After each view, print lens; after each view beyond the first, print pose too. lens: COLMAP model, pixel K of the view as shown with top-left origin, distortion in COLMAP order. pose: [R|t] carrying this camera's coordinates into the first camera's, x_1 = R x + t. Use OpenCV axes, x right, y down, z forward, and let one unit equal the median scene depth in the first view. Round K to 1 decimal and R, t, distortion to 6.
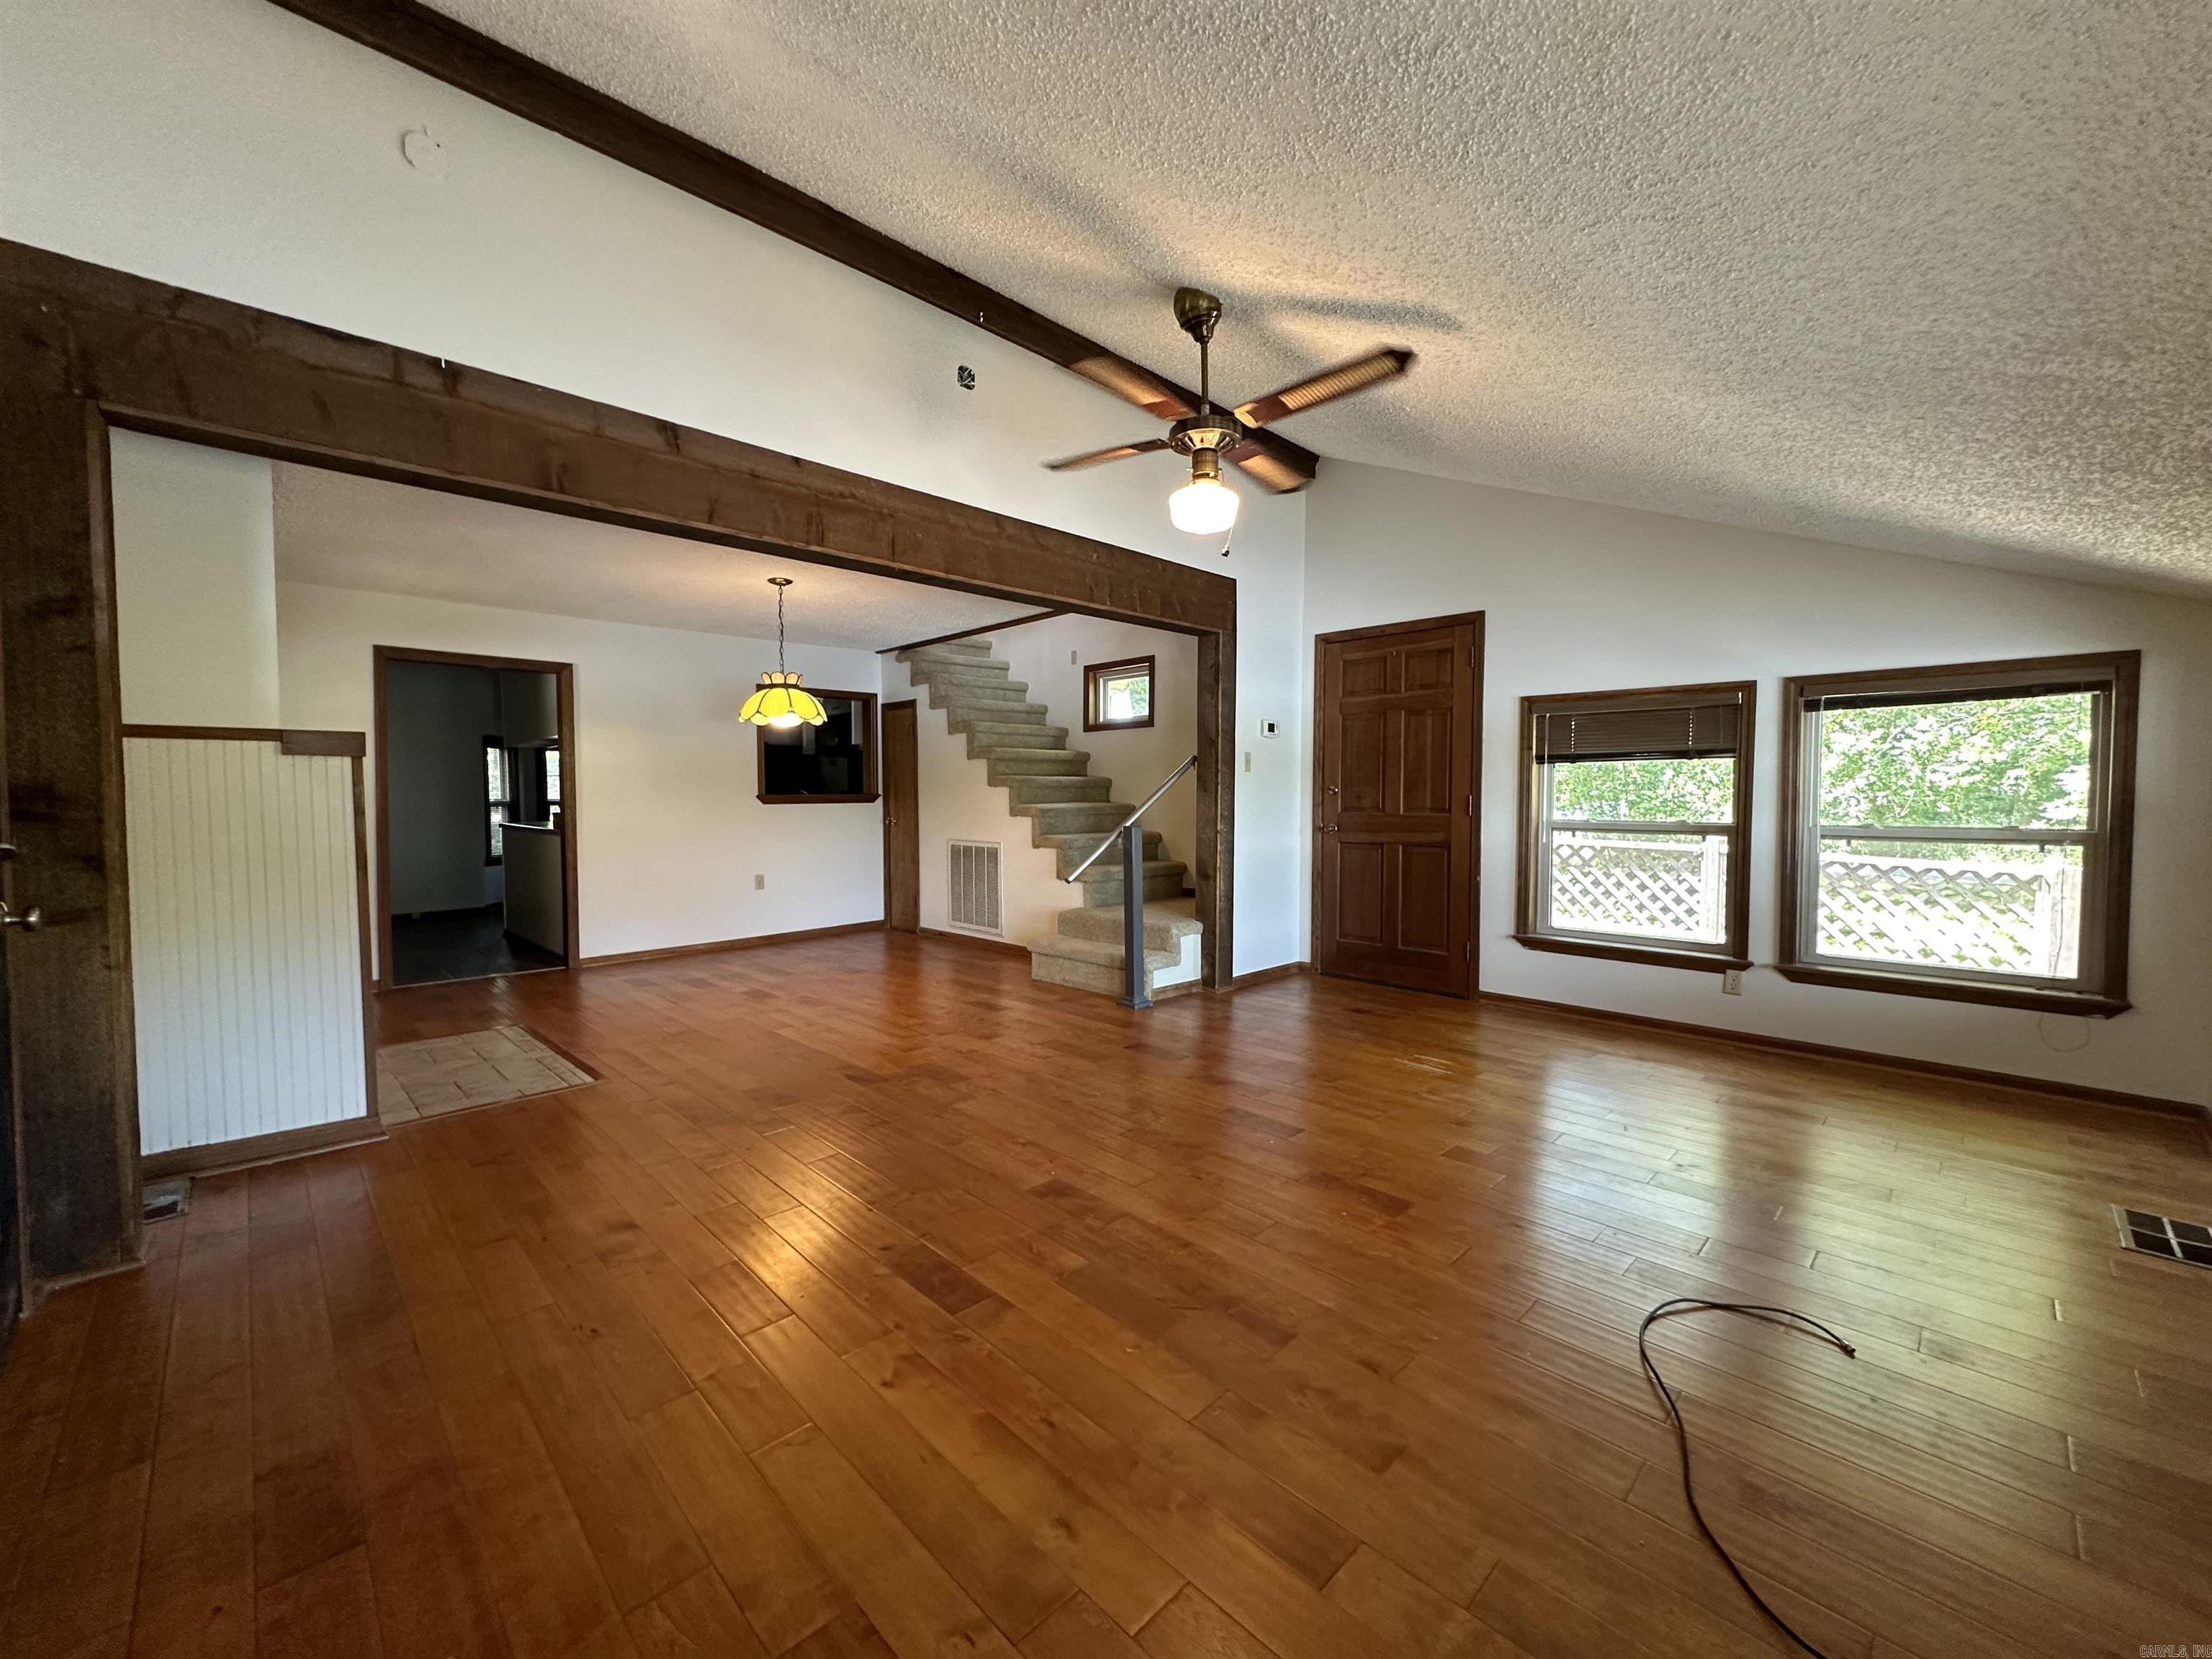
lens RADIAL K [[880.1, 0, 1101.9], [0, 880.1, 830.0], [0, 0, 1]] dist [-0.003365, 0.000421]
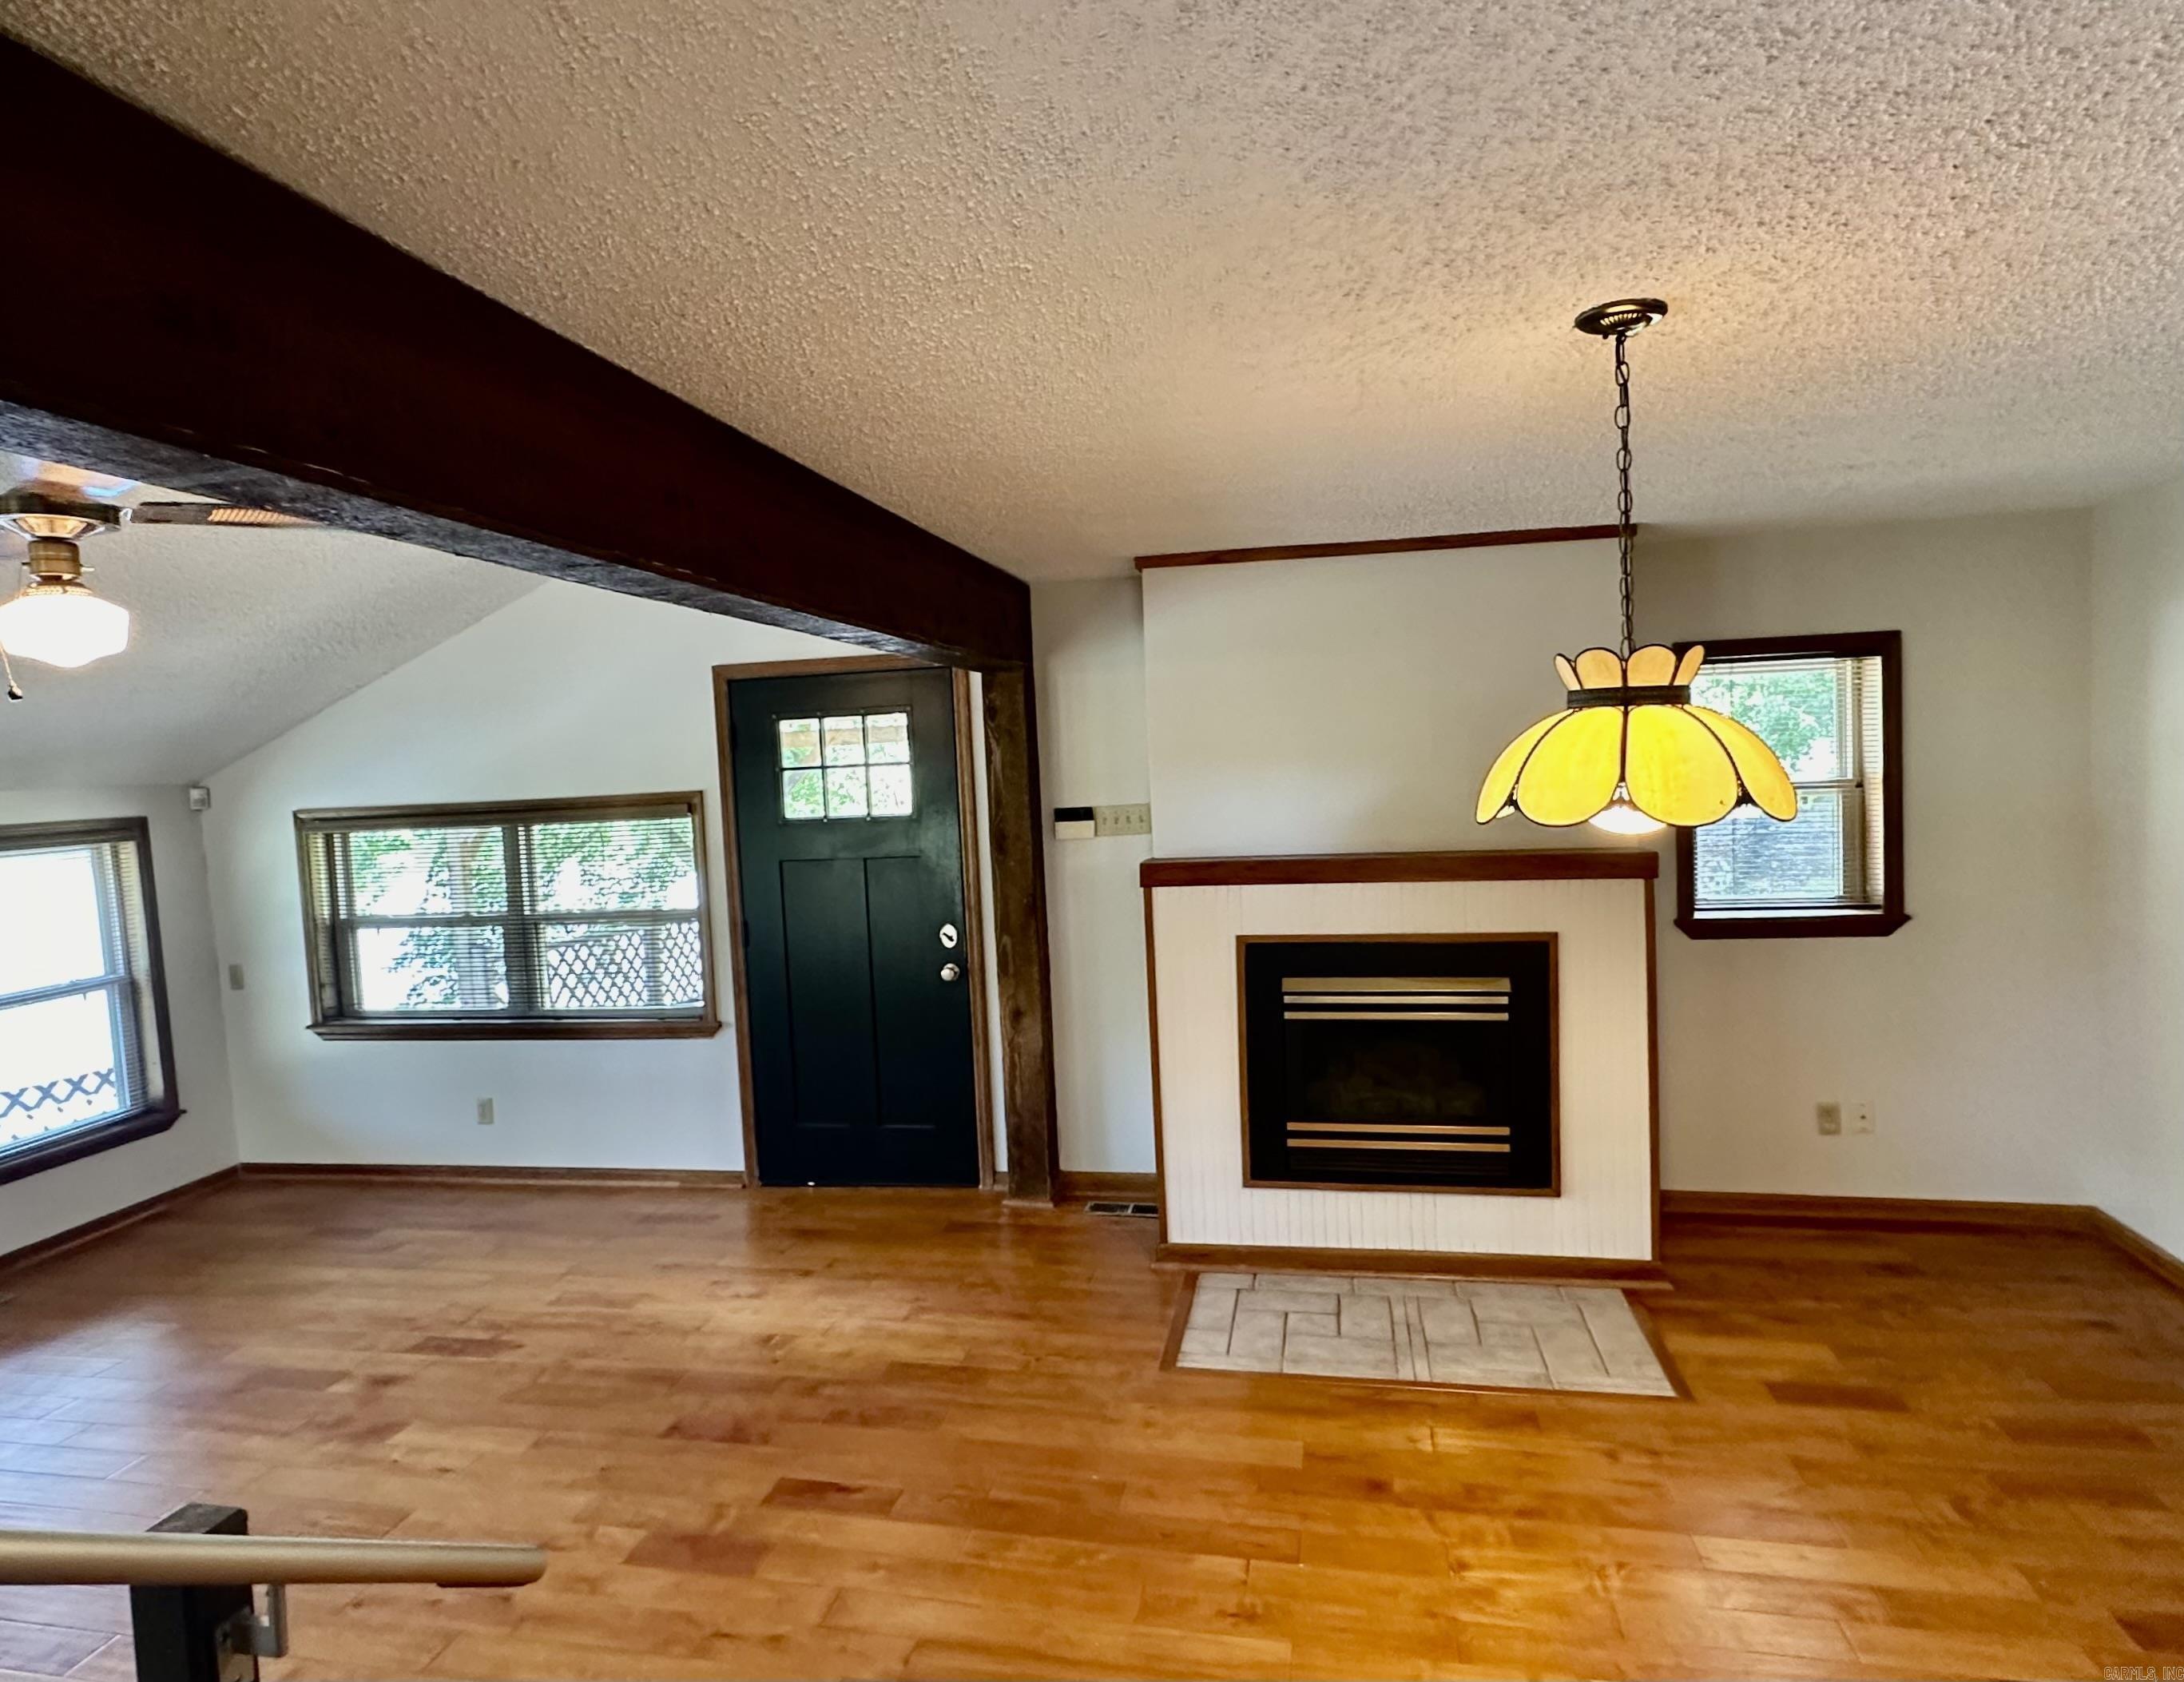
lens RADIAL K [[1284.4, 0, 1092.0], [0, 1284.4, 841.0], [0, 0, 1]] dist [-0.003207, -0.001912]
pose [[-0.832398, 0.073671, -0.549260, 0.010990], [0.026945, 0.995333, 0.092666, -0.228092], [0.553523, 0.062335, -0.830498, 1.826303]]
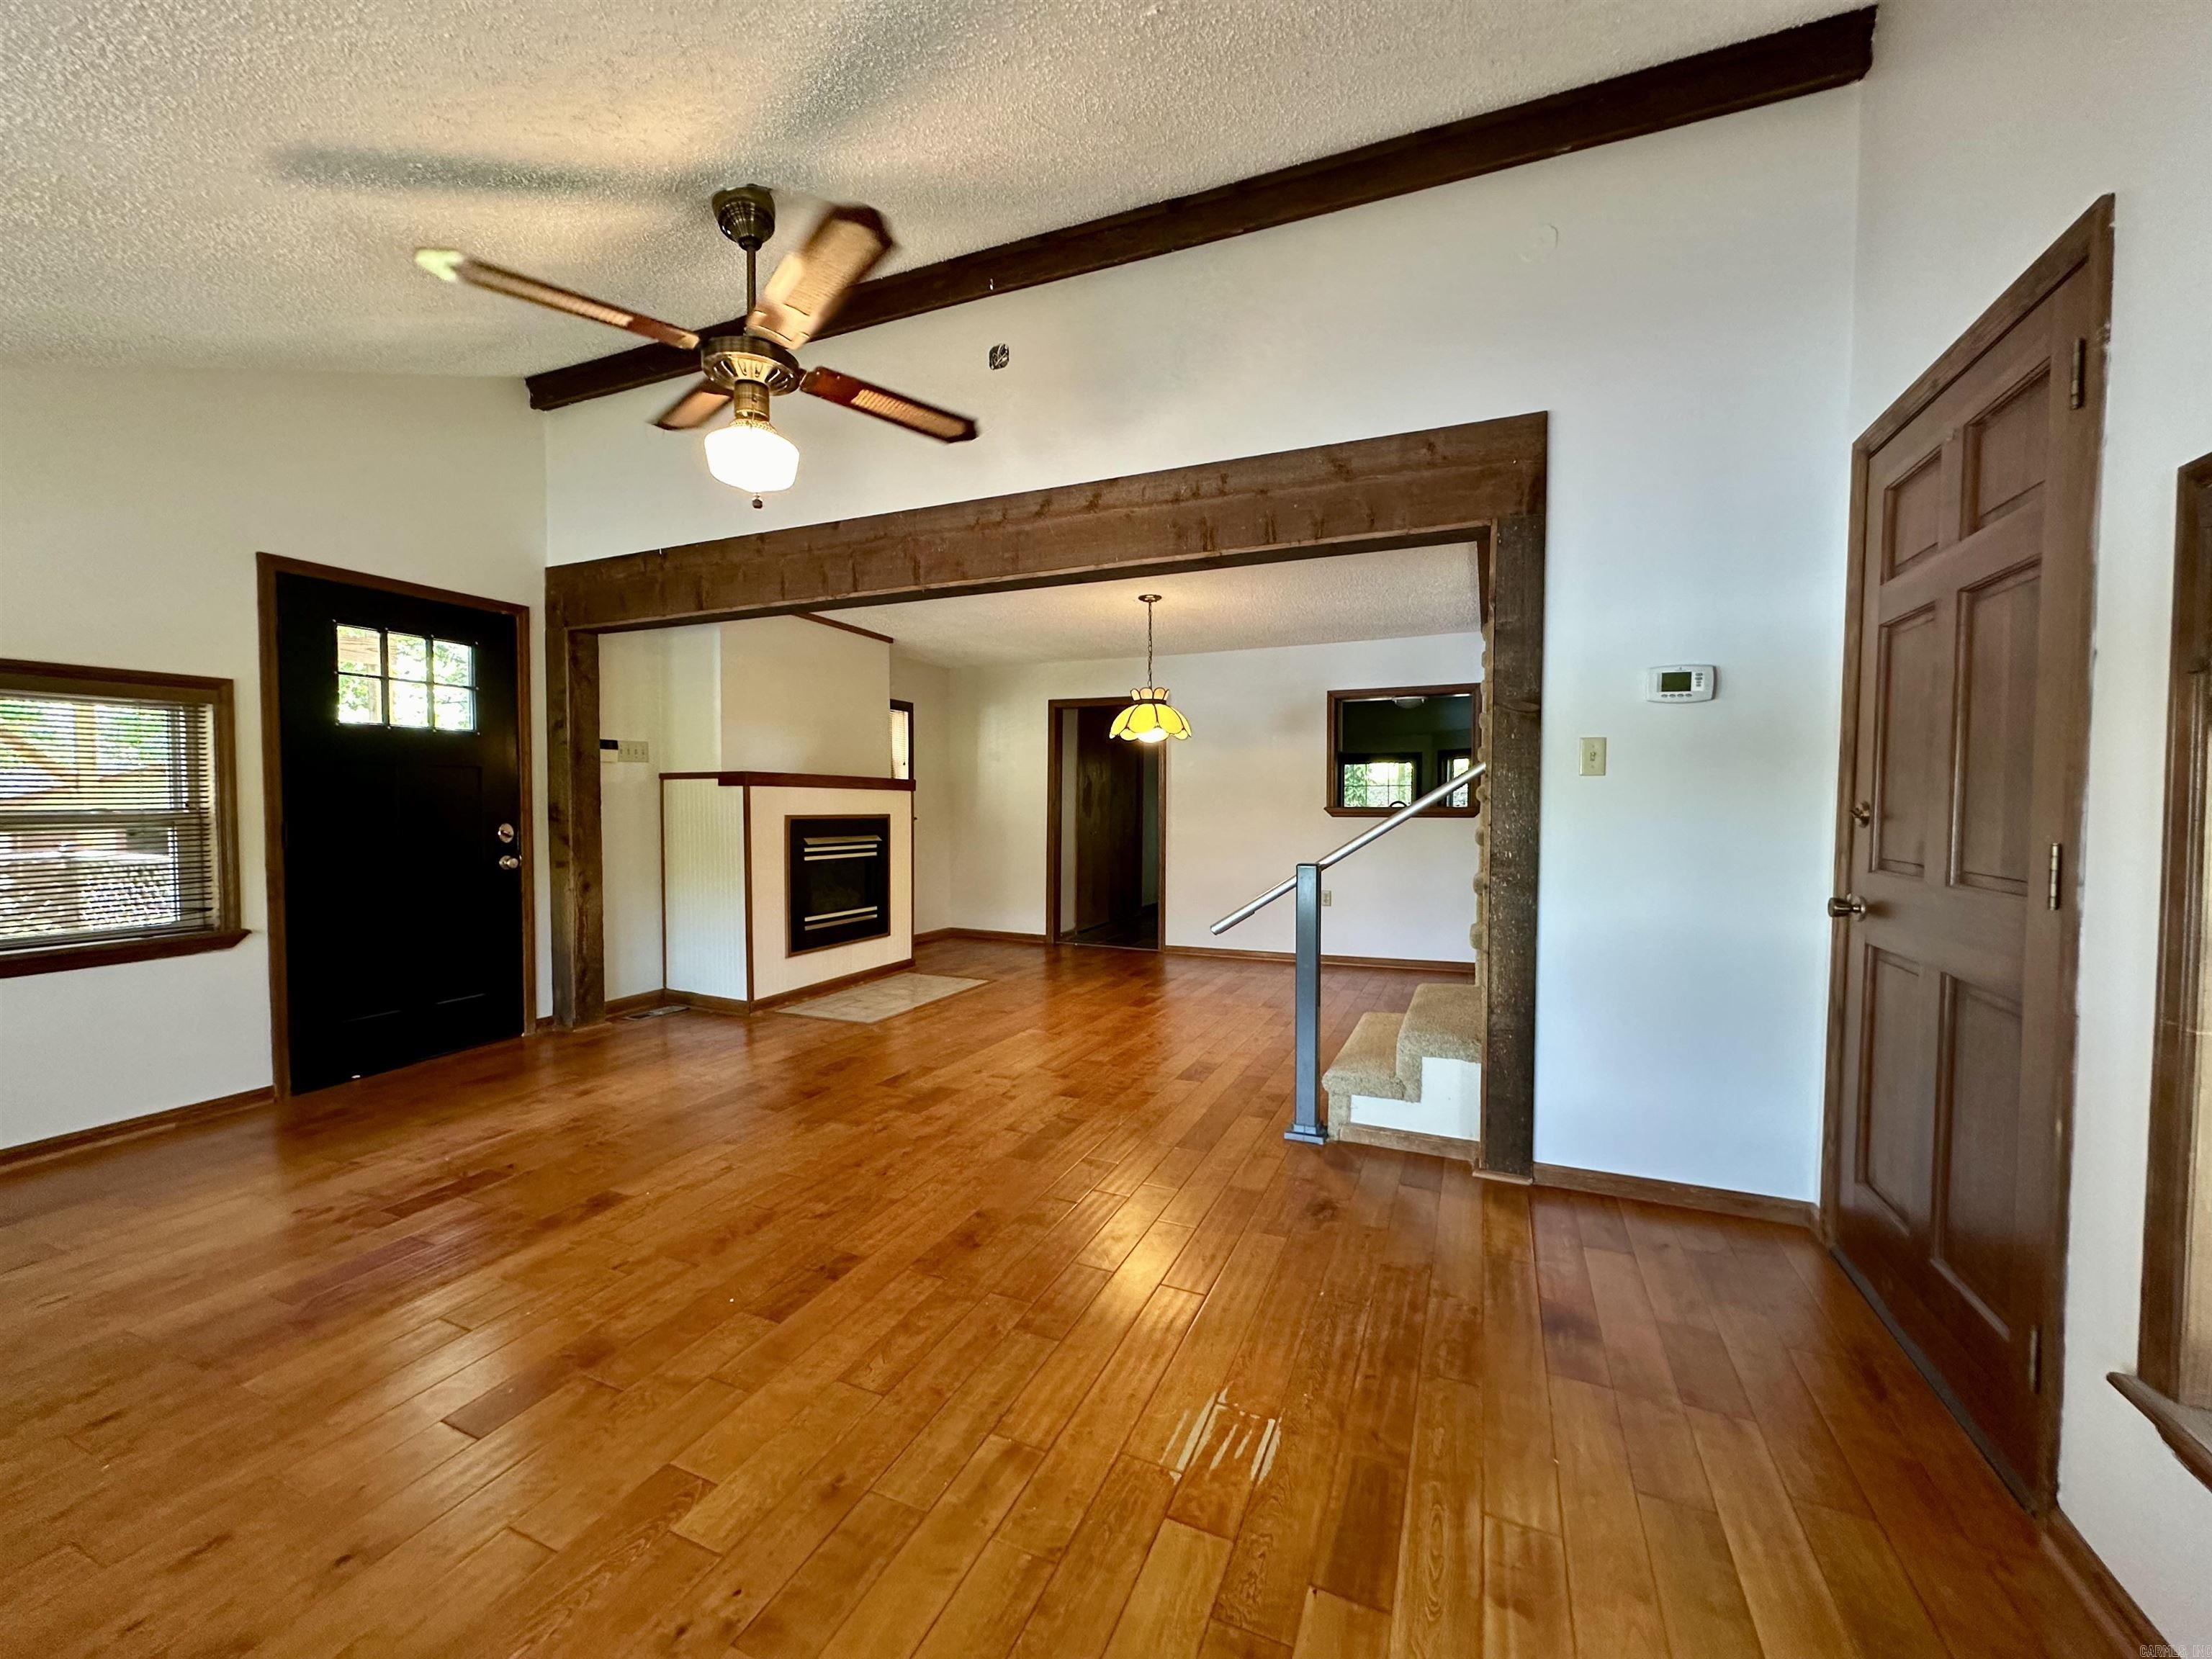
lens RADIAL K [[880.1, 0, 1101.9], [0, 880.1, 830.0], [0, 0, 1]] dist [-0.003365, 0.000421]
pose [[0.377201, 0.036806, -0.925400, 0.812140], [-0.039373, 0.998944, 0.023682, -0.054911], [0.925294, 0.027503, 0.378251, 0.834480]]
